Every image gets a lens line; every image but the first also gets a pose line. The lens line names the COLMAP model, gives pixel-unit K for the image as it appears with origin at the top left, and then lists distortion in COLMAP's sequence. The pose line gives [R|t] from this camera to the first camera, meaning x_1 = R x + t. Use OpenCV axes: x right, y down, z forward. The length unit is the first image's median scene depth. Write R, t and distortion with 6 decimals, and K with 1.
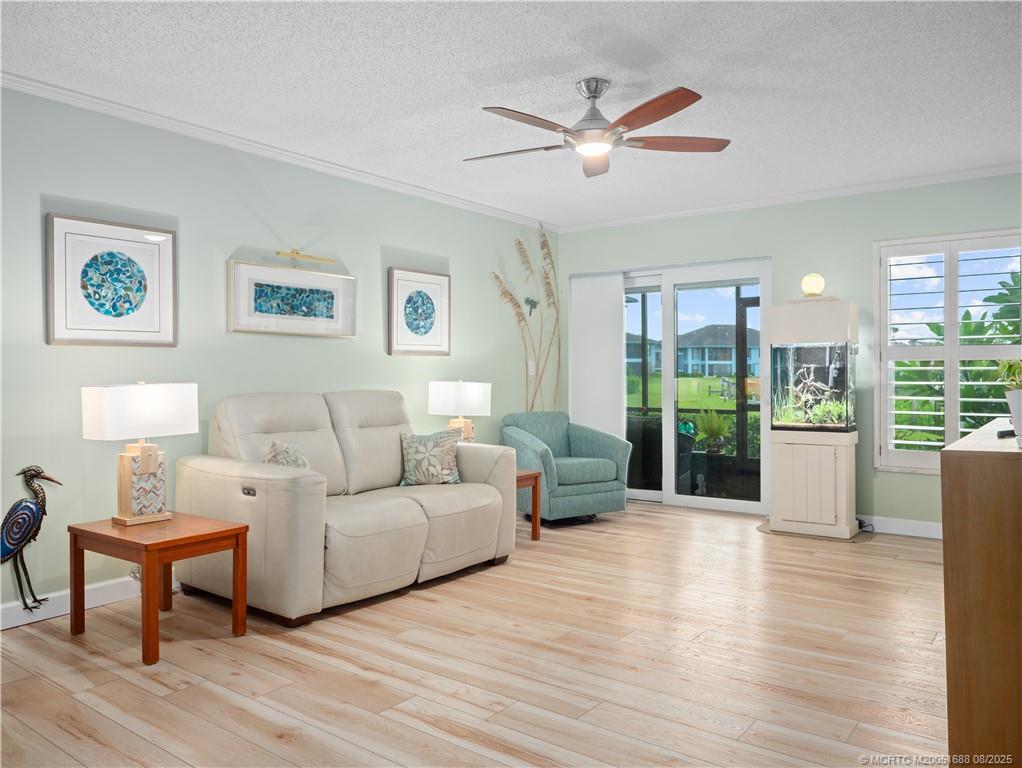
lens RADIAL K [[755.3, 0, 515.4], [0, 755.3, 370.9], [0, 0, 1]] dist [-0.009471, 0.003331]
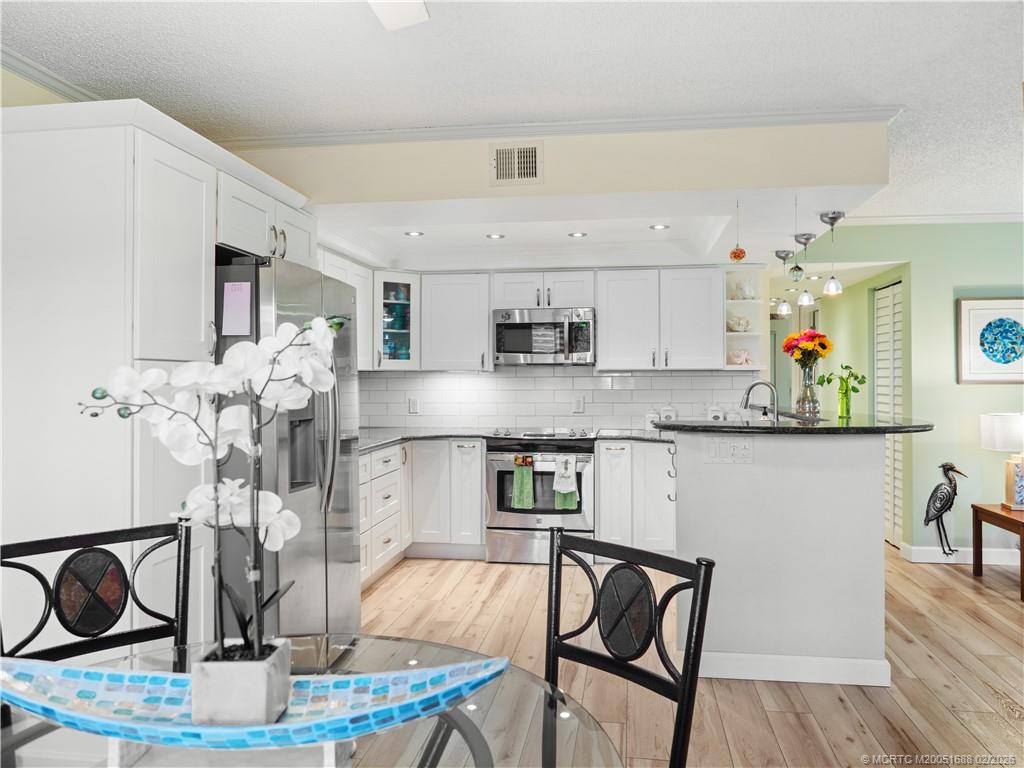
lens RADIAL K [[756.8, 0, 516.4], [0, 756.8, 370.9], [0, 0, 1]] dist [-0.009471, 0.003331]
pose [[0.476587, -0.002901, -0.879123, 0.274916], [0.001165, 0.999996, -0.002669, -0.054423], [0.879127, 0.000248, 0.476588, -0.476782]]
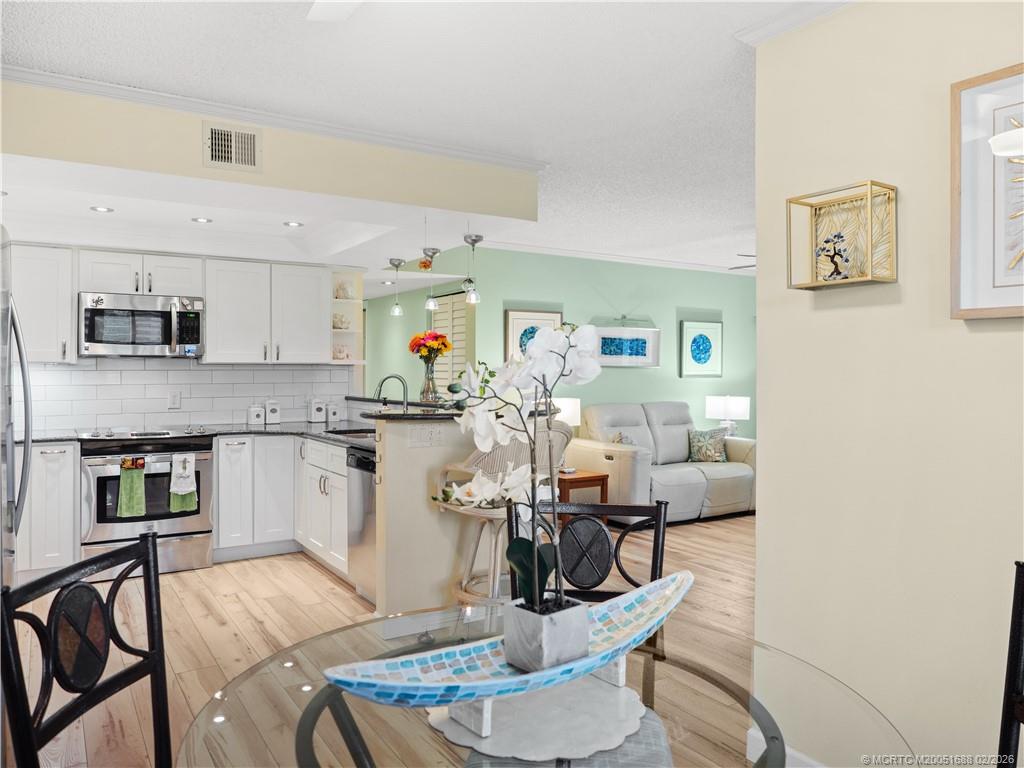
lens RADIAL K [[752.7, 0, 513.7], [0, 752.7, 374.3], [0, 0, 1]] dist [-0.001426, 0.003798]
pose [[0.933200, 0.008607, -0.359256, 0.088541], [-0.005774, 0.999943, 0.008959, -0.055120], [0.359312, -0.006286, 0.933196, -0.739876]]
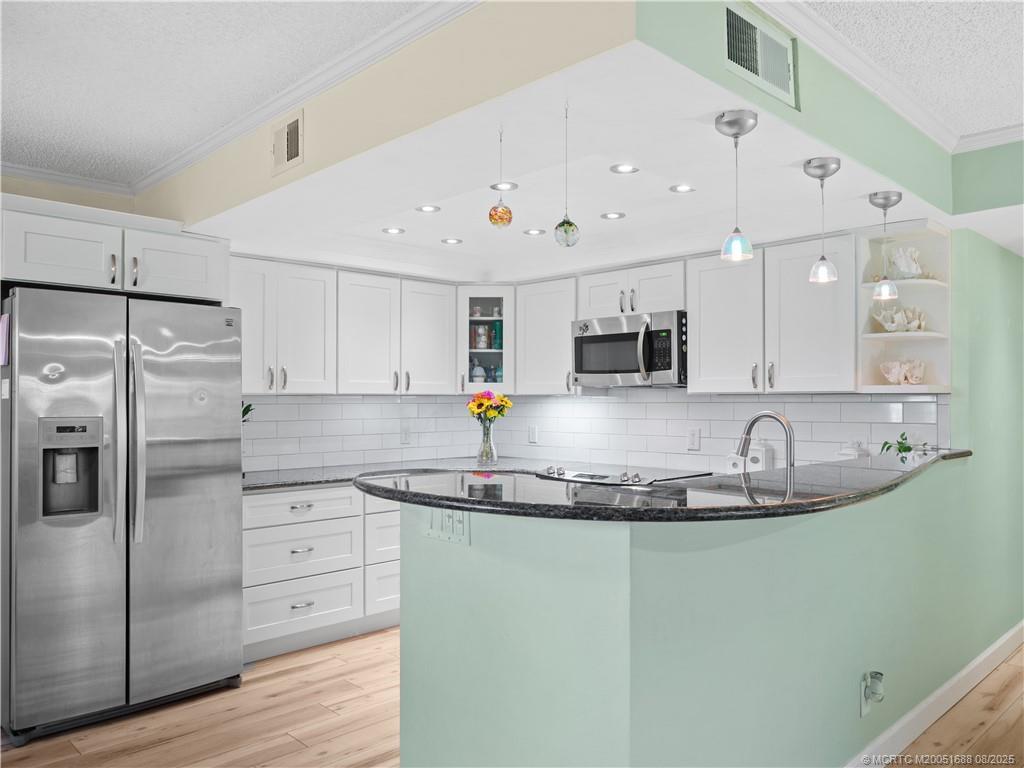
lens RADIAL K [[761.3, 0, 520.6], [0, 761.3, 395.8], [0, 0, 1]] dist [-0.012166, 0.004624]
pose [[-0.154857, 0.000917, -0.987936, 0.175198], [0.003657, 0.999993, 0.000355, -0.058211], [0.987930, -0.003557, -0.154860, 0.310230]]
